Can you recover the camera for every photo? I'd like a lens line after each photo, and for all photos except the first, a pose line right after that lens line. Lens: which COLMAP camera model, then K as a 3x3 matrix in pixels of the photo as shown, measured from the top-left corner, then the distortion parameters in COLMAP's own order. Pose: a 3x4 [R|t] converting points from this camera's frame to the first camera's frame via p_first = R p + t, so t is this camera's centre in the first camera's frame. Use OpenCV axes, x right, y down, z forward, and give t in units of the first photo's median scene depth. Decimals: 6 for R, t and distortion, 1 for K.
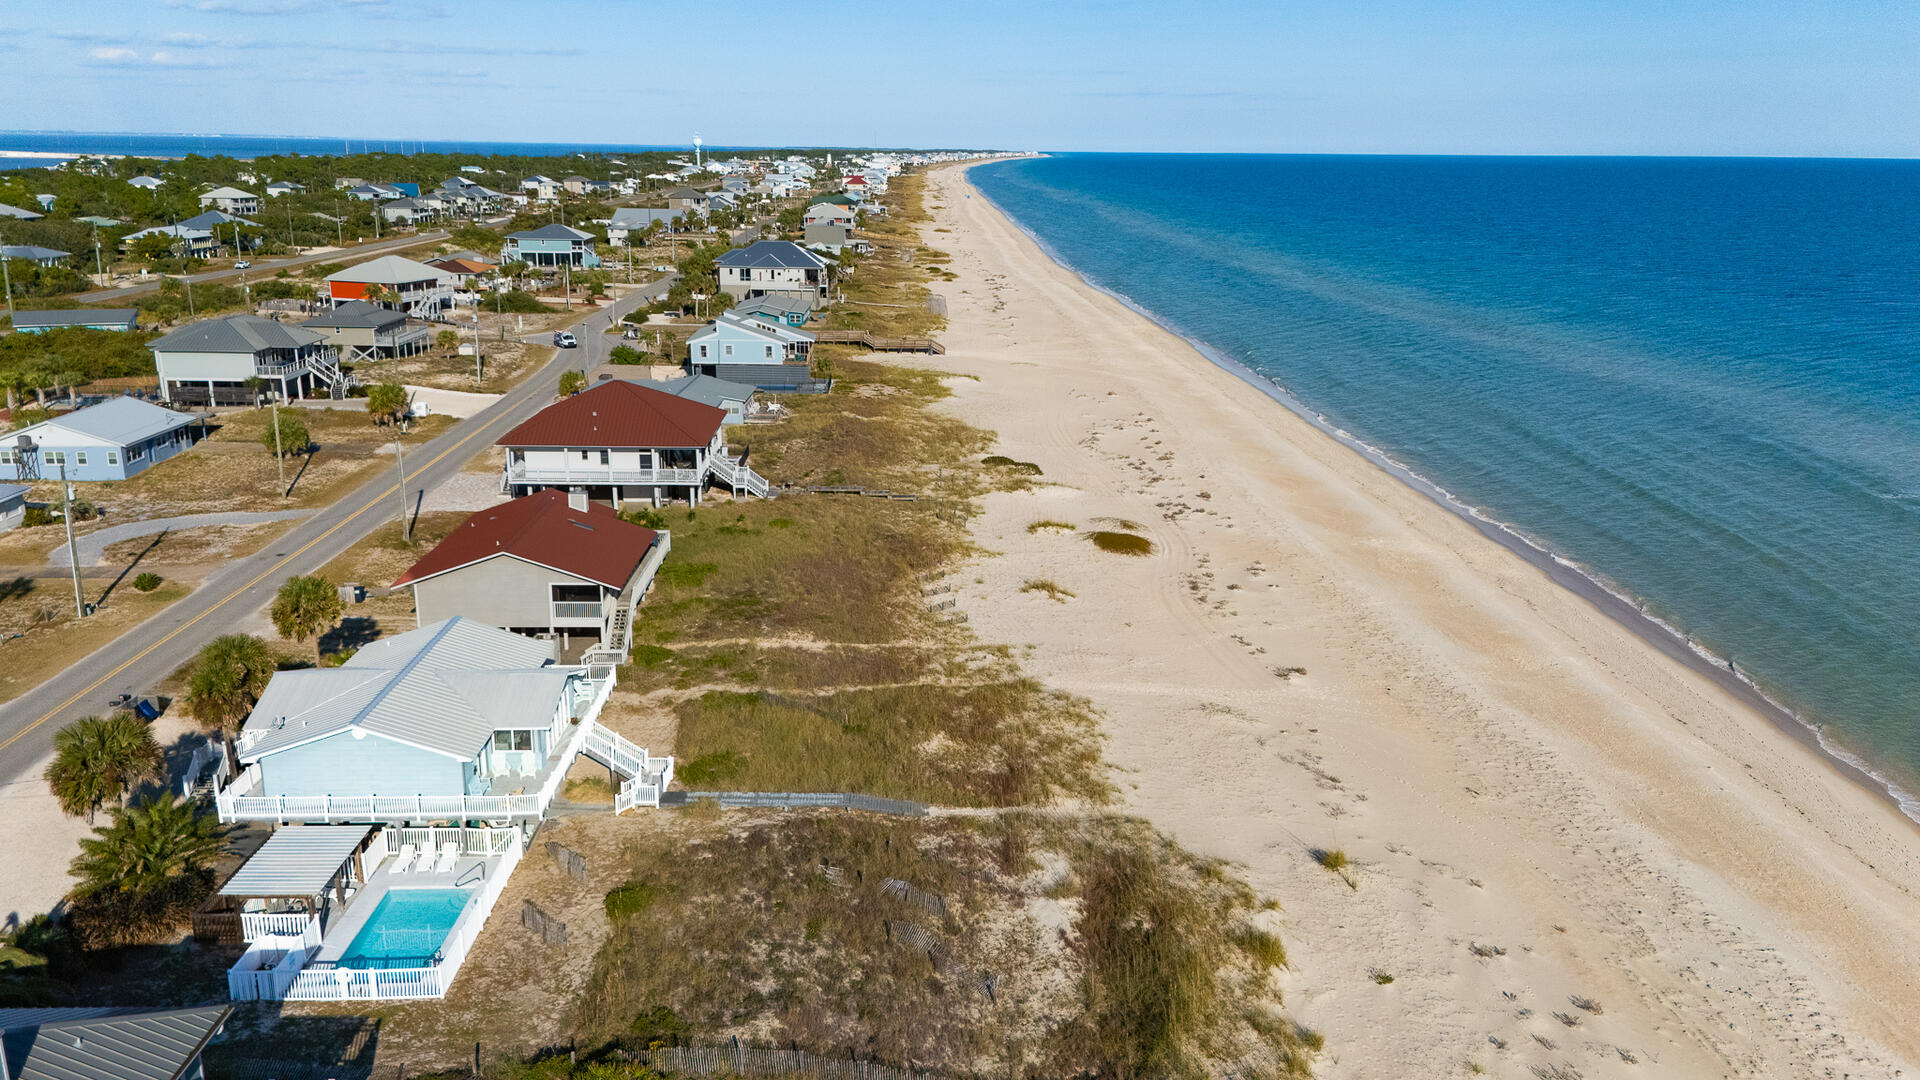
lens RADIAL K [[1414.6, 0, 952.8], [0, 1414.6, 524.4], [0, 0, 1]] dist [0.069763, -0.057953]
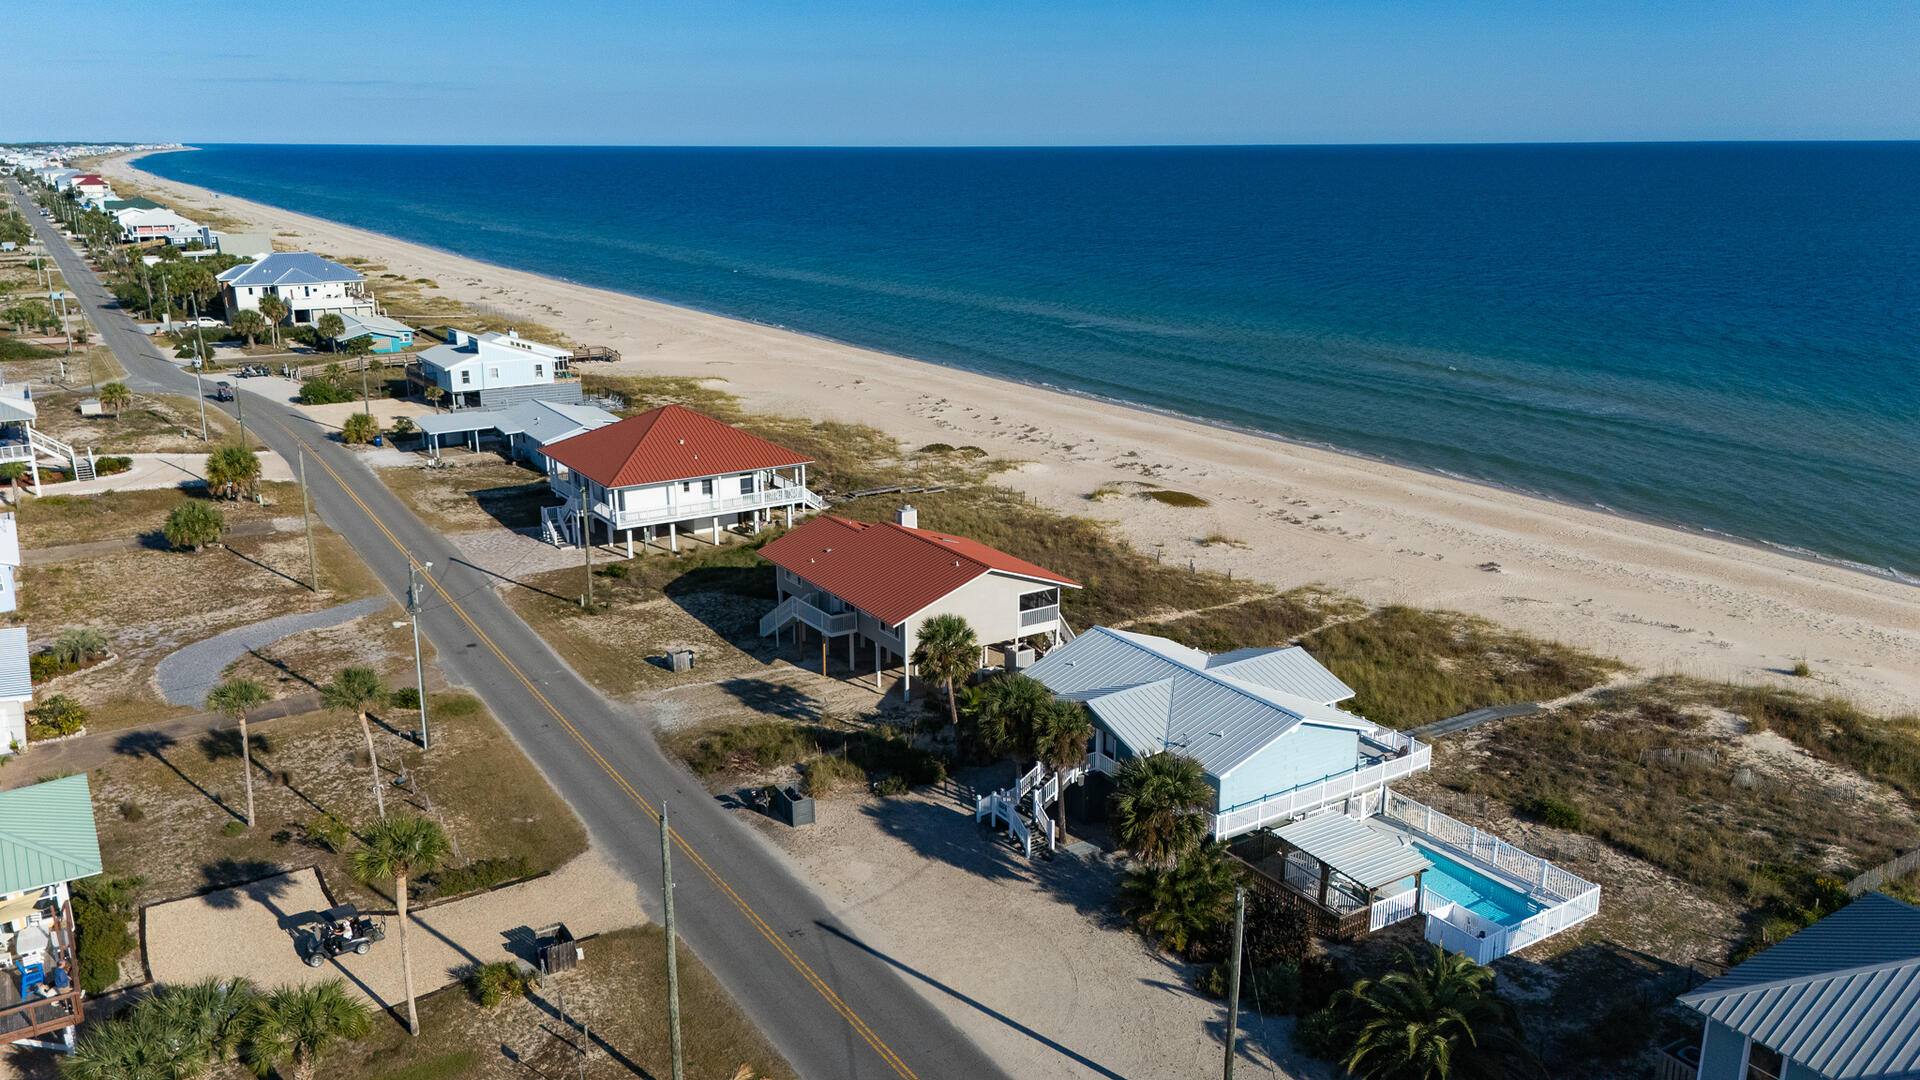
lens RADIAL K [[1414.6, 0, 959.5], [0, 1414.6, 528.0], [0, 0, 1]] dist [0.069763, -0.057953]
pose [[0.855252, -0.149454, 0.496194, -0.846524], [0.145404, 0.988253, 0.047041, -0.059854], [-0.497396, 0.031917, 0.866937, 0.175721]]
